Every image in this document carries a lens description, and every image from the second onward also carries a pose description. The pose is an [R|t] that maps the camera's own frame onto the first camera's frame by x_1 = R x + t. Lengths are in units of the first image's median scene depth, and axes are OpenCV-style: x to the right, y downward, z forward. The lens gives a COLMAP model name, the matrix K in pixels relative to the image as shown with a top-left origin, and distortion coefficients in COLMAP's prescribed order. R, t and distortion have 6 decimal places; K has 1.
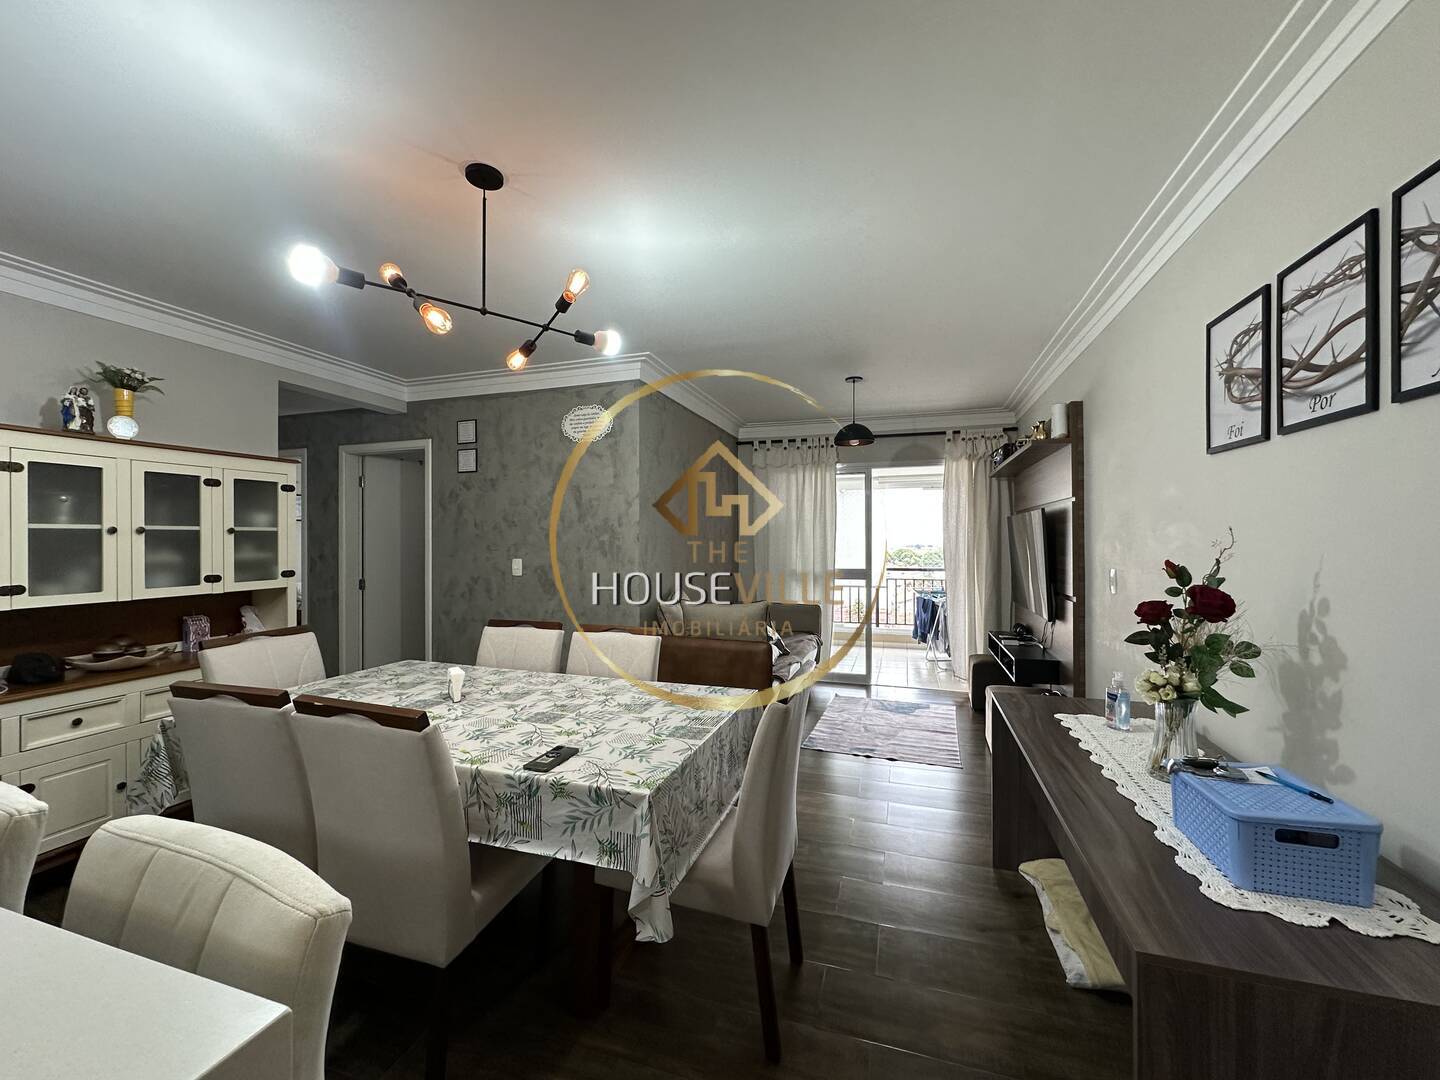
lens RADIAL K [[575.6, 0, 717.9], [0, 575.6, 540.5], [0, 0, 1]] dist [-0.004137, 0.000885]
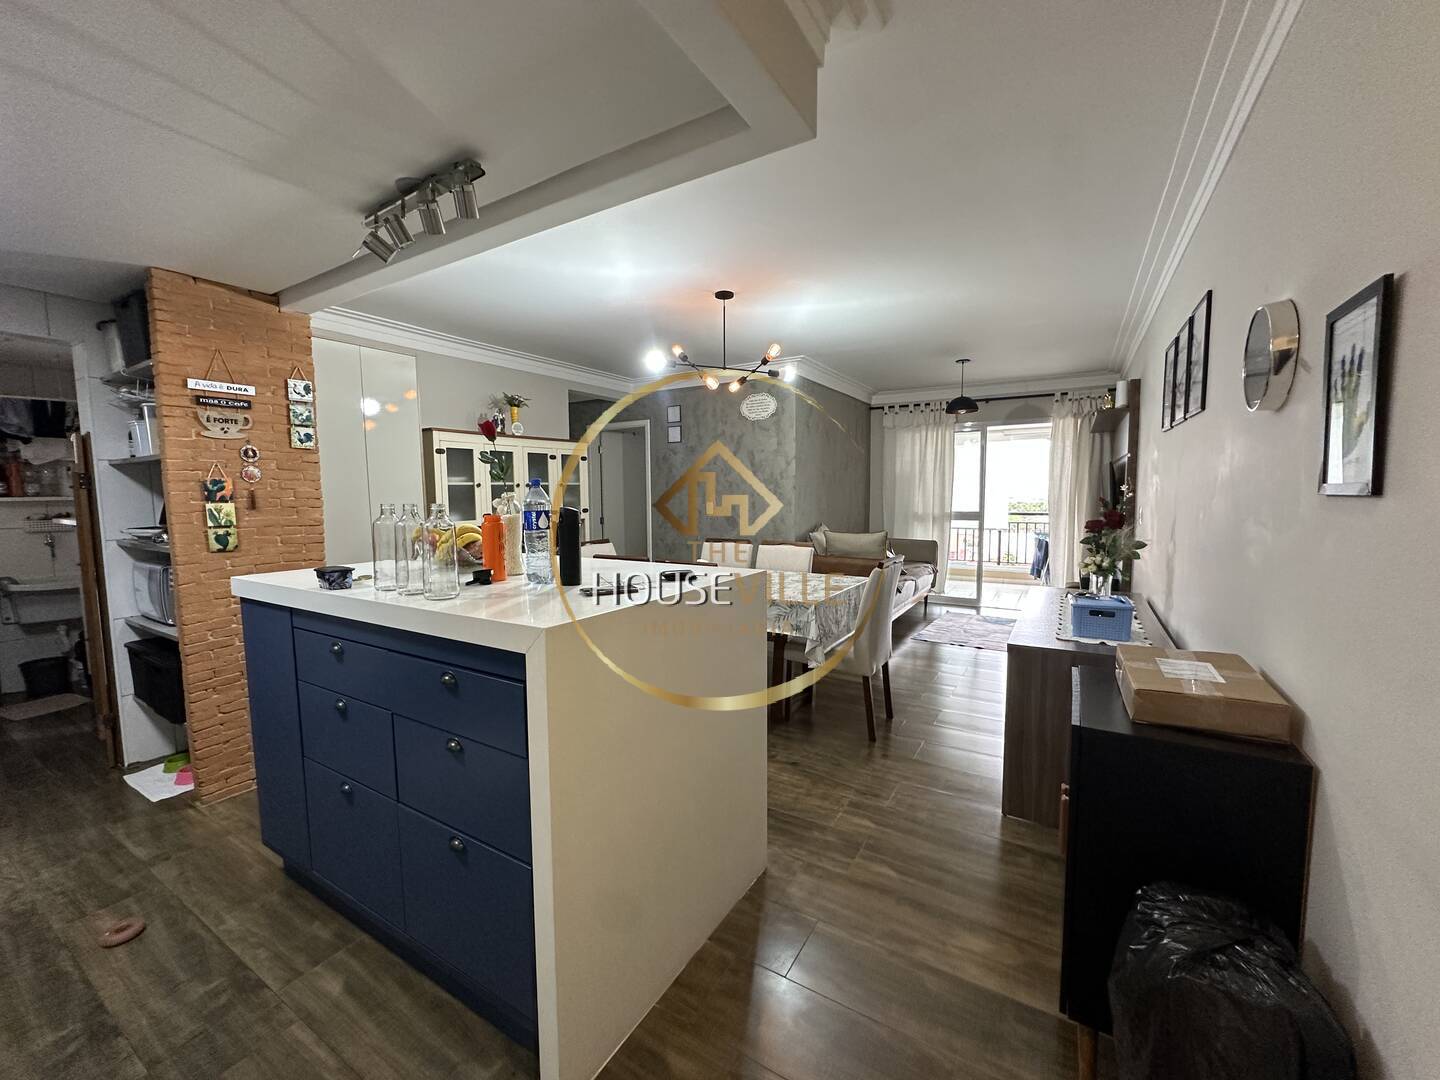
lens RADIAL K [[575.6, 0, 717.9], [0, 575.6, 540.5], [0, 0, 1]] dist [-0.004137, 0.000885]
pose [[0.972508, 0.013653, -0.232467, 0.010588], [0.006918, 0.996145, 0.087445, 0.001278], [0.232765, -0.086649, 0.968665, -0.426717]]
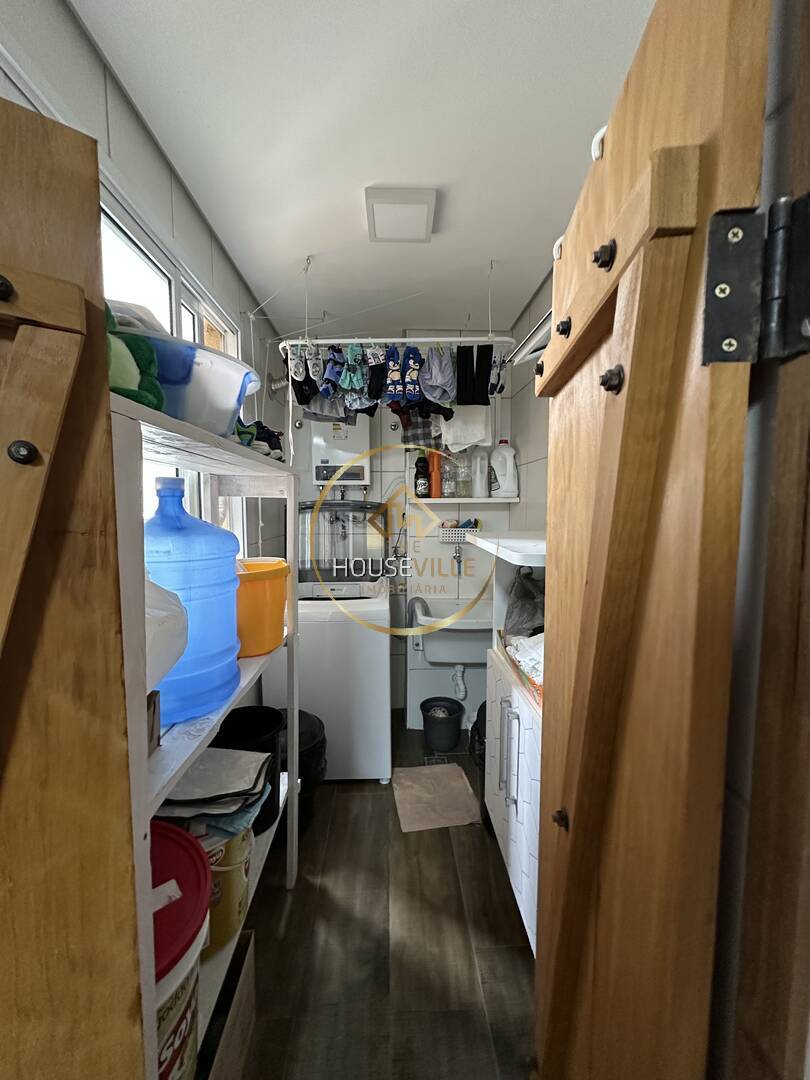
lens RADIAL K [[431.7, 0, 406.6], [0, 431.7, 536.5], [0, 0, 1]] dist [-0.004137, 0.000885]
pose [[0.351320, 0.072091, -0.933476, -0.907444], [-0.001088, 0.997062, 0.076592, 0.012603], [0.936255, -0.025893, 0.350366, 0.037406]]
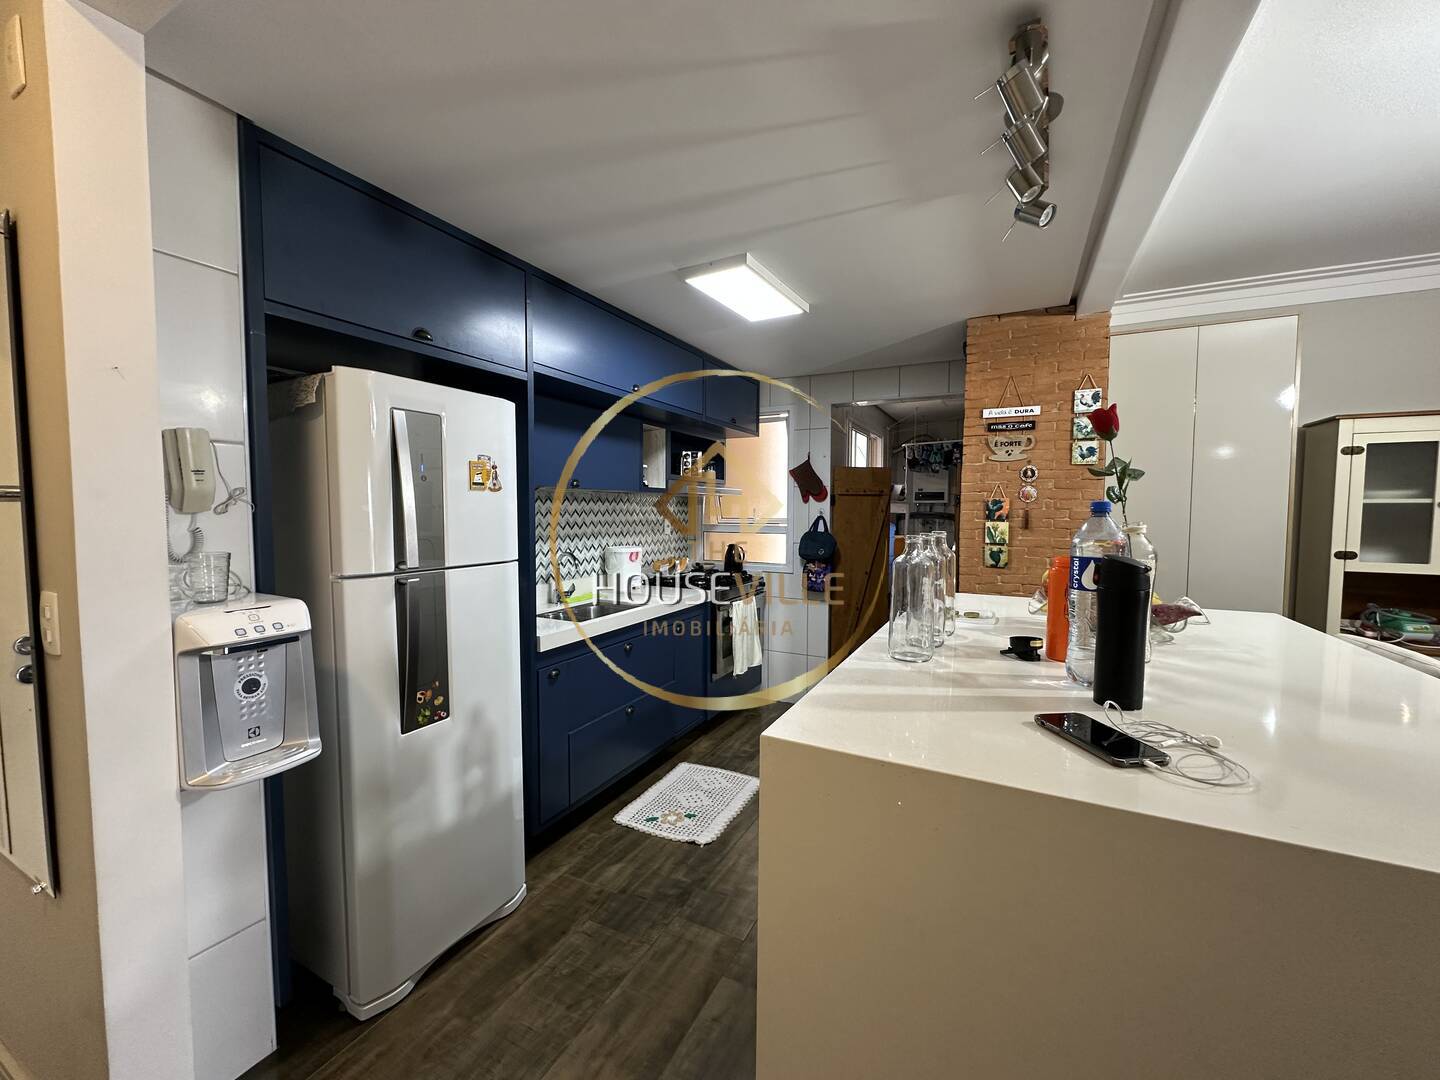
lens RADIAL K [[573.8, 0, 719.8], [0, 573.8, 540.8], [0, 0, 1]] dist [-0.000891, 0.000174]
pose [[-0.155962, 0.058808, -0.986011, 0.047535], [-0.003020, 0.998193, 0.060012, -0.005860], [0.987758, 0.012337, -0.155502, -0.139445]]
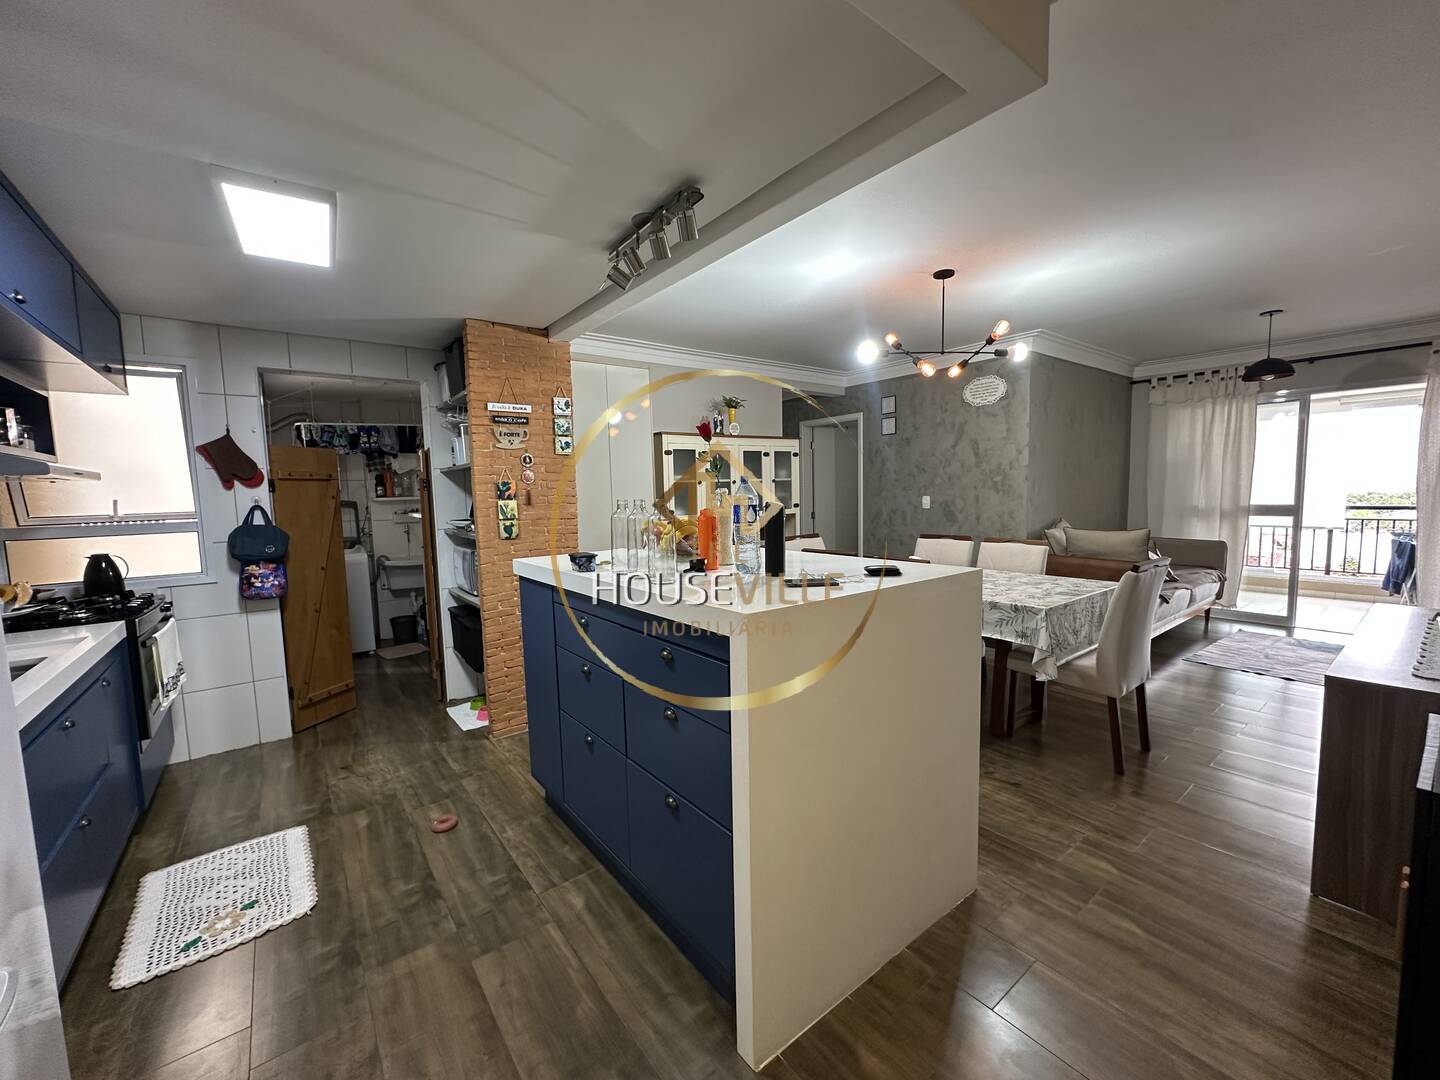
lens RADIAL K [[575.6, 0, 717.9], [0, 575.6, 540.5], [0, 0, 1]] dist [-0.004137, 0.000885]
pose [[0.824060, 0.031904, -0.565603, 0.021518], [0.023361, 0.995650, 0.090198, 0.002055], [0.566020, -0.087541, 0.819730, -0.430405]]
